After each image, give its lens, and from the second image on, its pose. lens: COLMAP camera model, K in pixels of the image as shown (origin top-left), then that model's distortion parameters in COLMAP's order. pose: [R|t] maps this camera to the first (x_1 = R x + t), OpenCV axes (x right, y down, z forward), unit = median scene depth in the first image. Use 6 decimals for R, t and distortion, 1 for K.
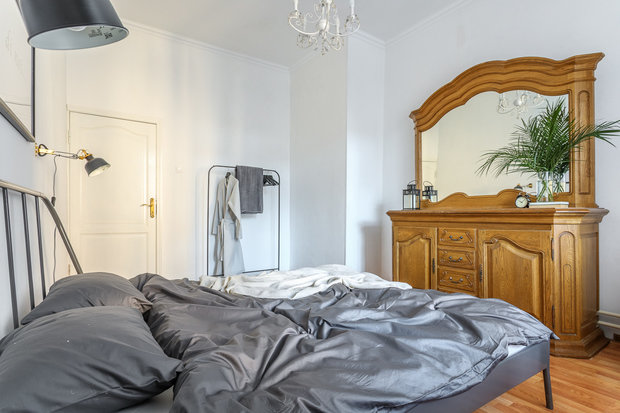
lens RADIAL K [[315.2, 0, 310.4], [0, 315.2, 213.4], [0, 0, 1]] dist [0.001148, 0.001018]
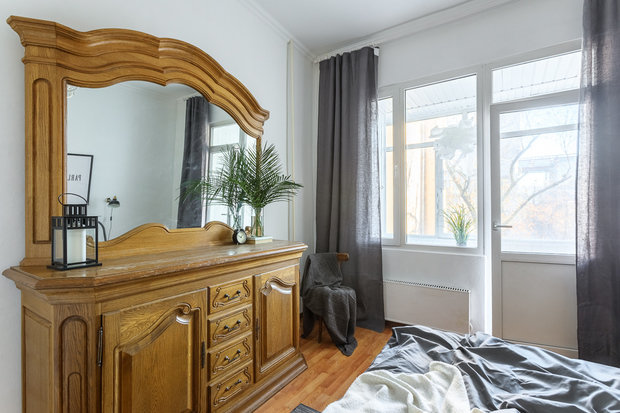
lens RADIAL K [[299.2, 0, 310.0], [0, 299.2, 206.5], [0, 0, 1]] dist [-0.001355, -0.000131]
pose [[-0.383404, 0.013014, 0.923489, -0.233743], [-0.005304, 0.999853, -0.016292, -0.117024], [-0.923566, -0.011145, -0.383279, 1.212713]]
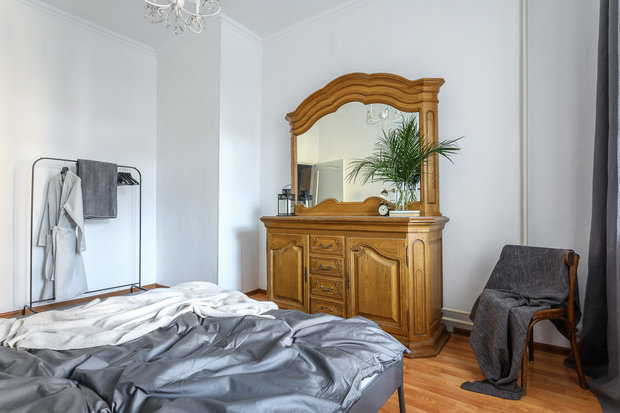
lens RADIAL K [[314.0, 0, 310.0], [0, 314.0, 206.5], [0, 0, 1]] dist [-0.000913, 0.000410]
pose [[0.942429, 0.003533, 0.334388, 0.093817], [0.001634, 0.999884, -0.015170, -0.032882], [-0.334402, 0.014843, 0.942314, 0.100910]]
